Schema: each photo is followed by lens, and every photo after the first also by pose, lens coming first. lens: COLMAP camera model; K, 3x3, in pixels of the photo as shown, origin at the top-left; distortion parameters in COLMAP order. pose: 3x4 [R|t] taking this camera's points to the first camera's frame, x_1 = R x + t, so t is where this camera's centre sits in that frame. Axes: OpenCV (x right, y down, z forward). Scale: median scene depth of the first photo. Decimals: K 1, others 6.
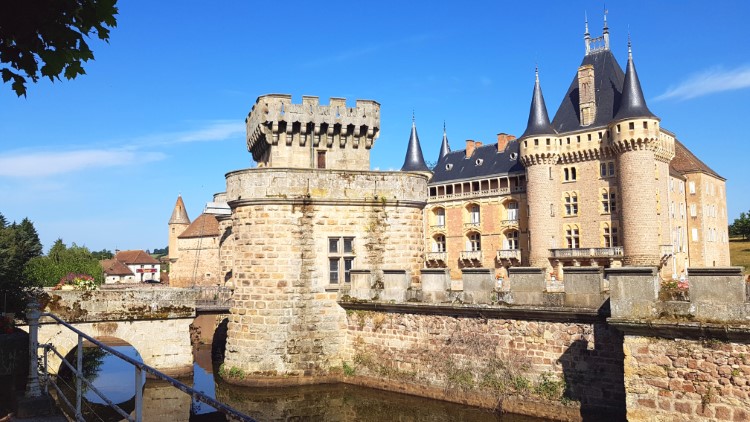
lens RADIAL K [[624.5, 0, 374.3], [0, 624.5, 212.9], [0, 0, 1]] dist [-0.008597, 0.001689]
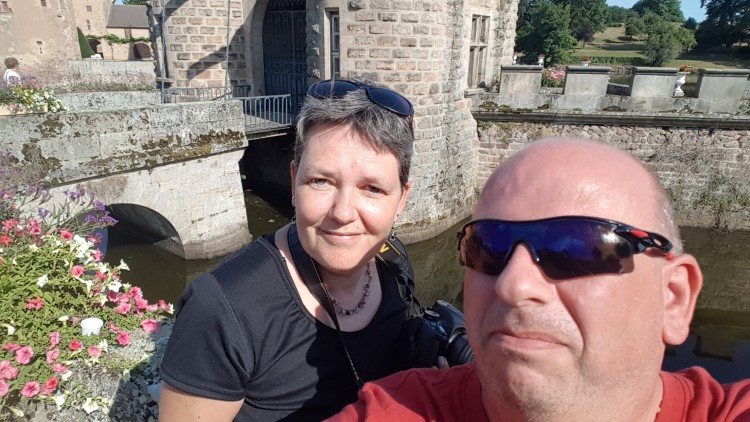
lens RADIAL K [[487.6, 0, 375.5], [0, 487.6, 208.0], [0, 0, 1]] dist [0.000734, -0.002986]
pose [[0.813620, -0.162440, 0.558243, -0.497364], [-0.070954, 0.925257, 0.372647, 0.044005], [-0.577051, -0.342802, 0.741282, 0.621591]]
